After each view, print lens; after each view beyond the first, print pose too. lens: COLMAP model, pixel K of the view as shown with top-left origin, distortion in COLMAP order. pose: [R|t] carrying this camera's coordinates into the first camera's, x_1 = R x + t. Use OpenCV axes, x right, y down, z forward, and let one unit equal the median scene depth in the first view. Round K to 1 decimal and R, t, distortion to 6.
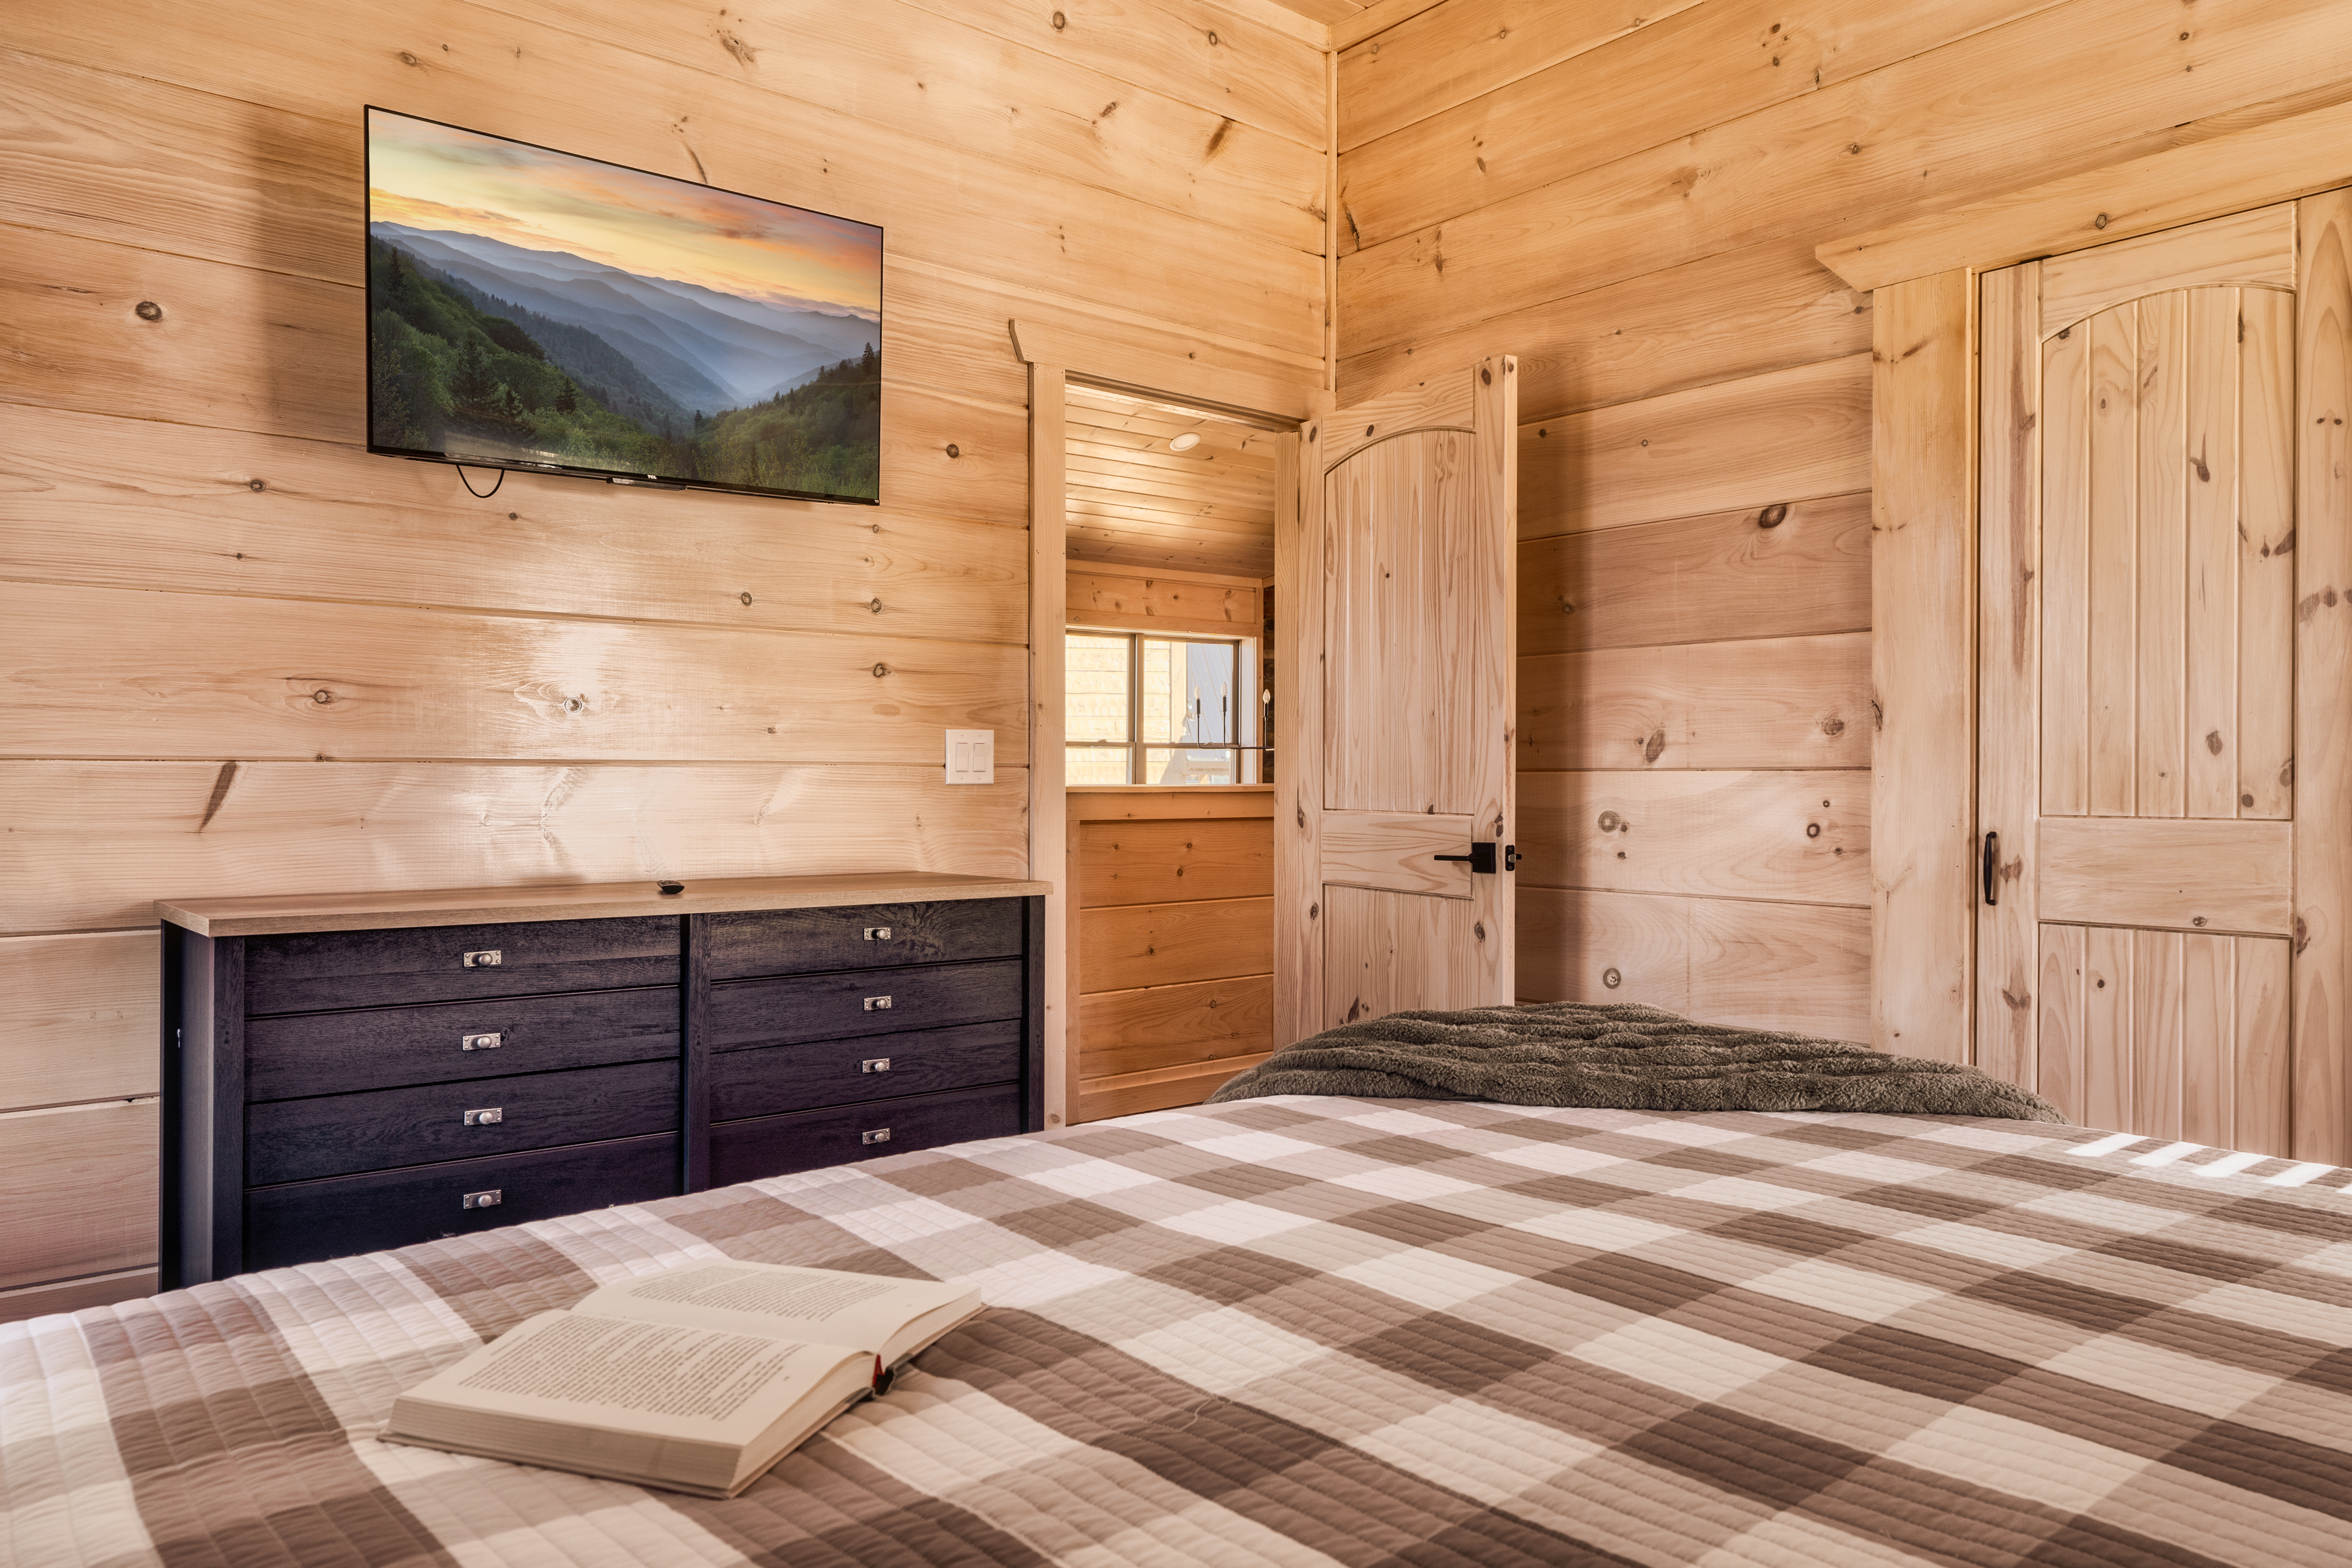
lens RADIAL K [[1622.7, 0, 1169.9], [0, 1622.7, 787.5], [0, 0, 1]] dist [-0.004808, 0.005015]
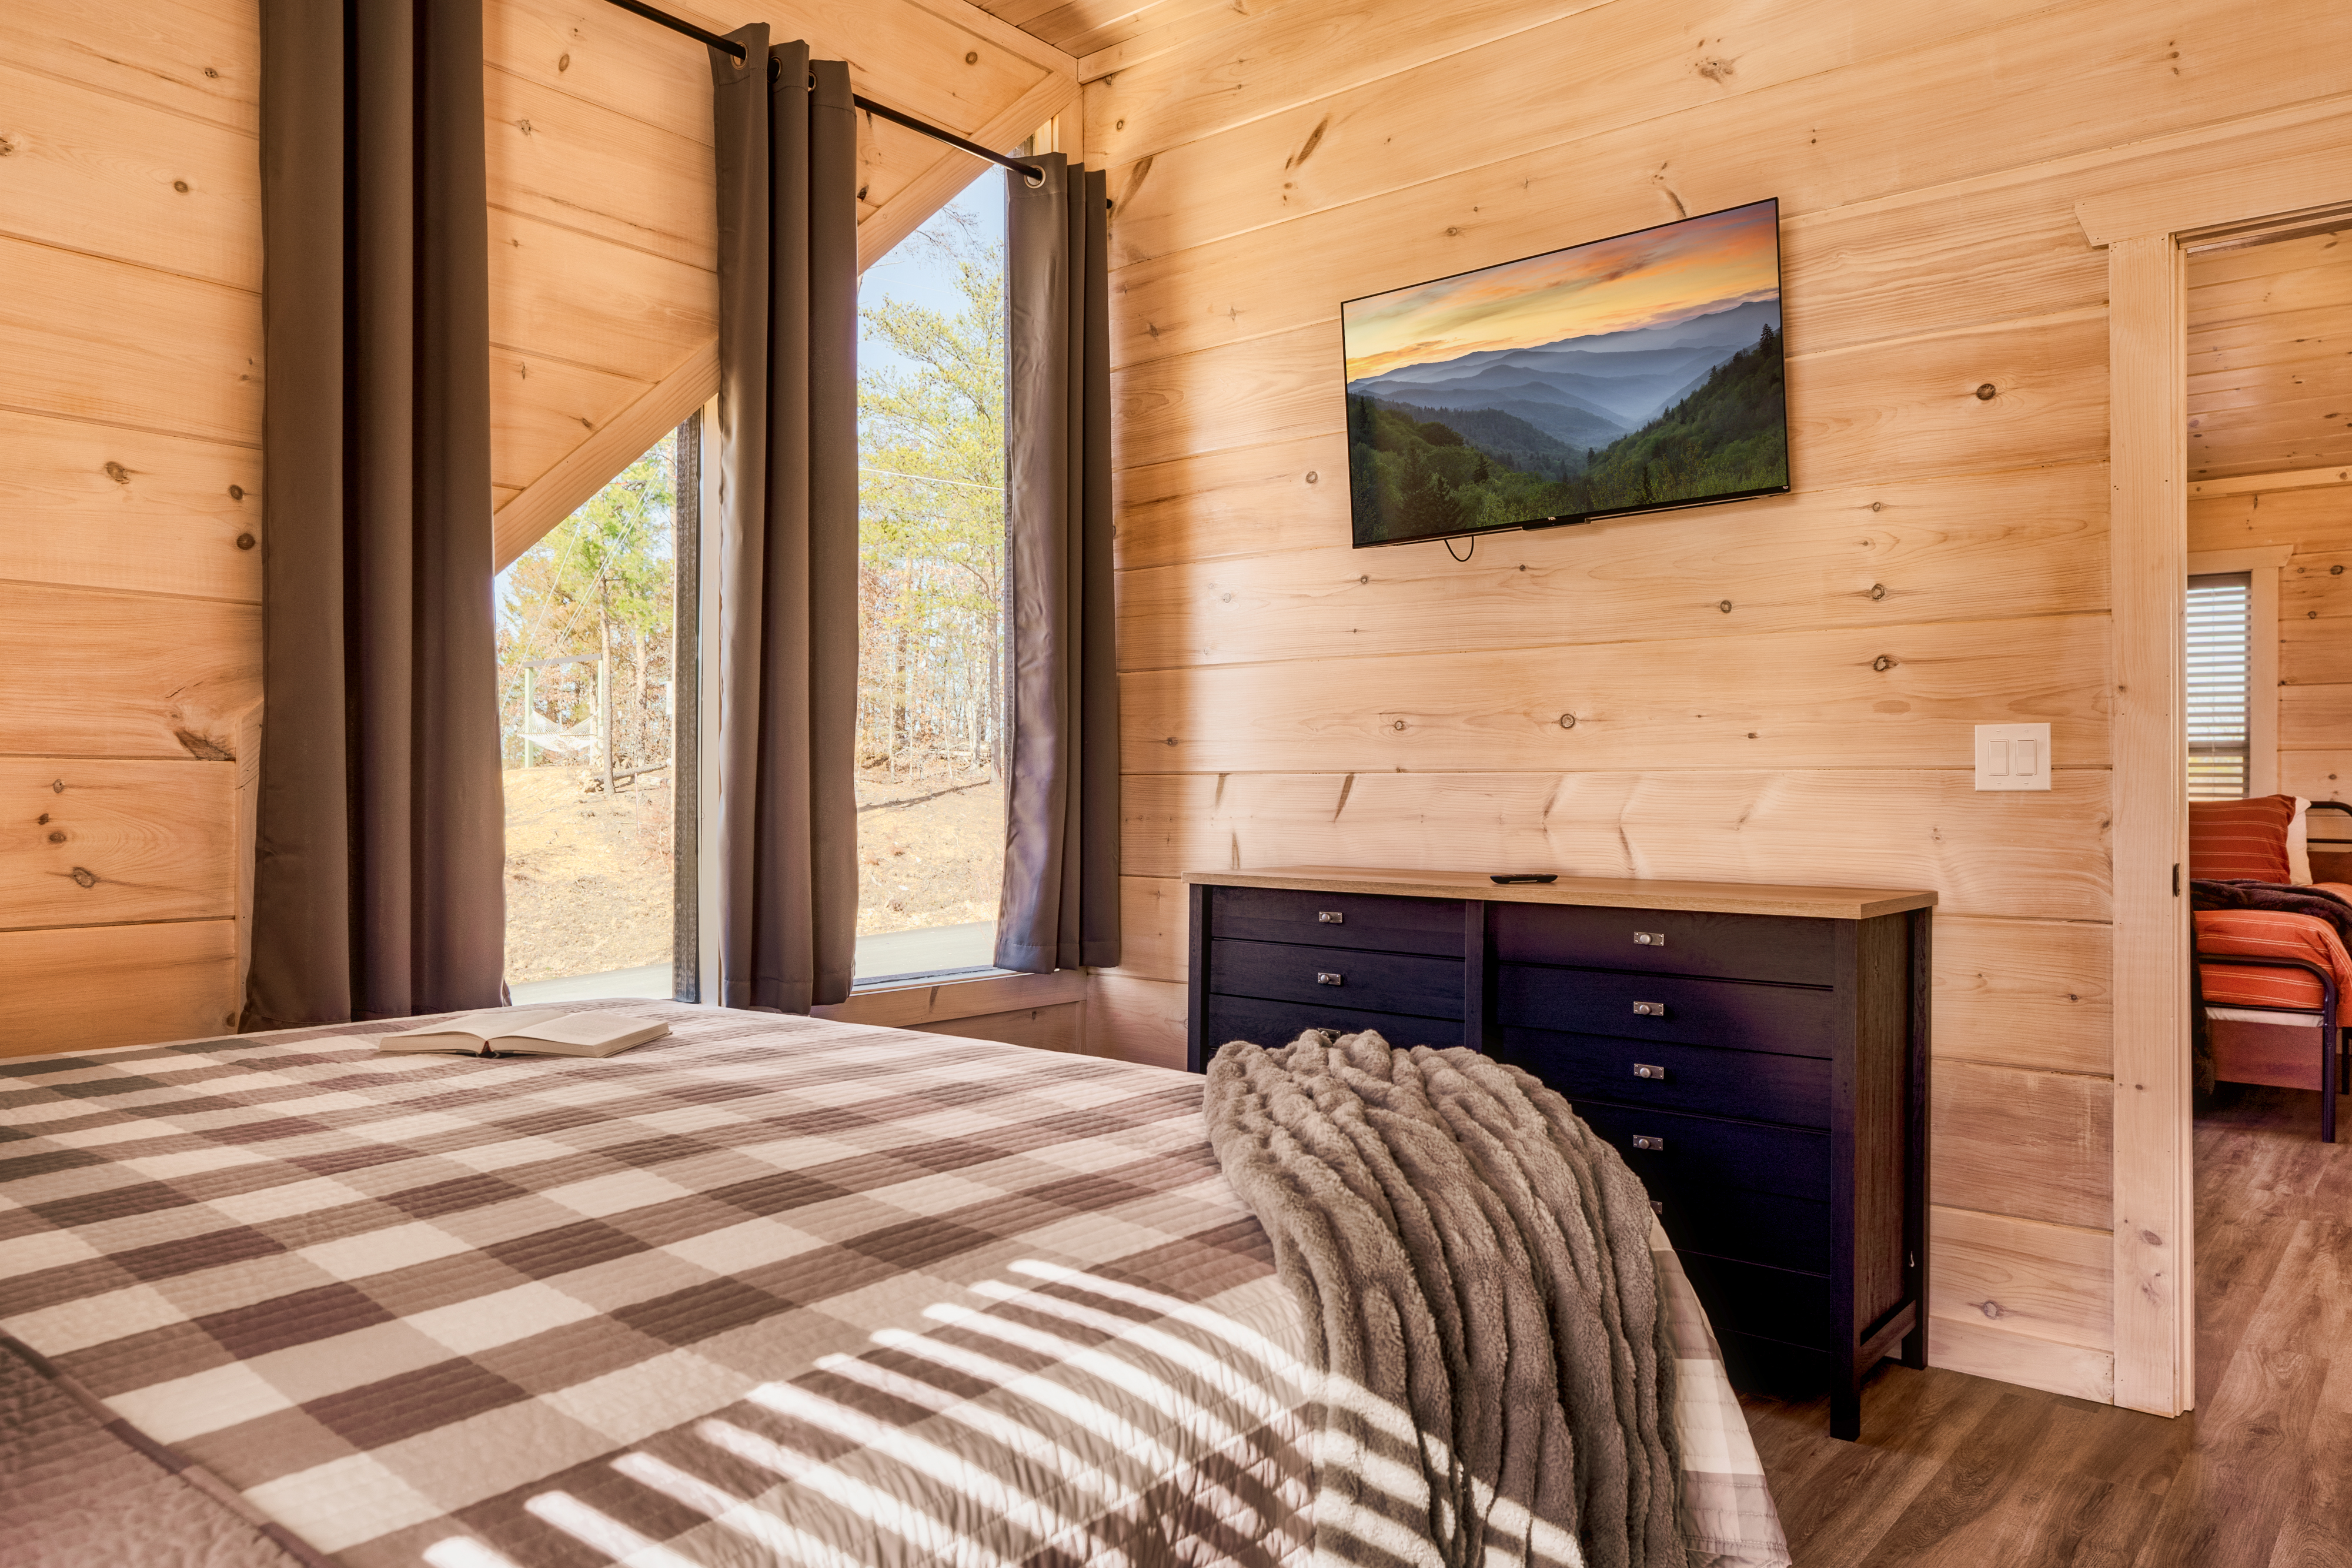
lens RADIAL K [[1622.7, 0, 1166.5], [0, 1622.7, 785.2], [0, 0, 1]] dist [-0.004808, 0.005015]
pose [[0.171882, -0.004629, -0.985107, 0.690778], [-0.007449, 0.999954, -0.005998, 0.003759], [0.985089, 0.008369, 0.171840, 0.496414]]
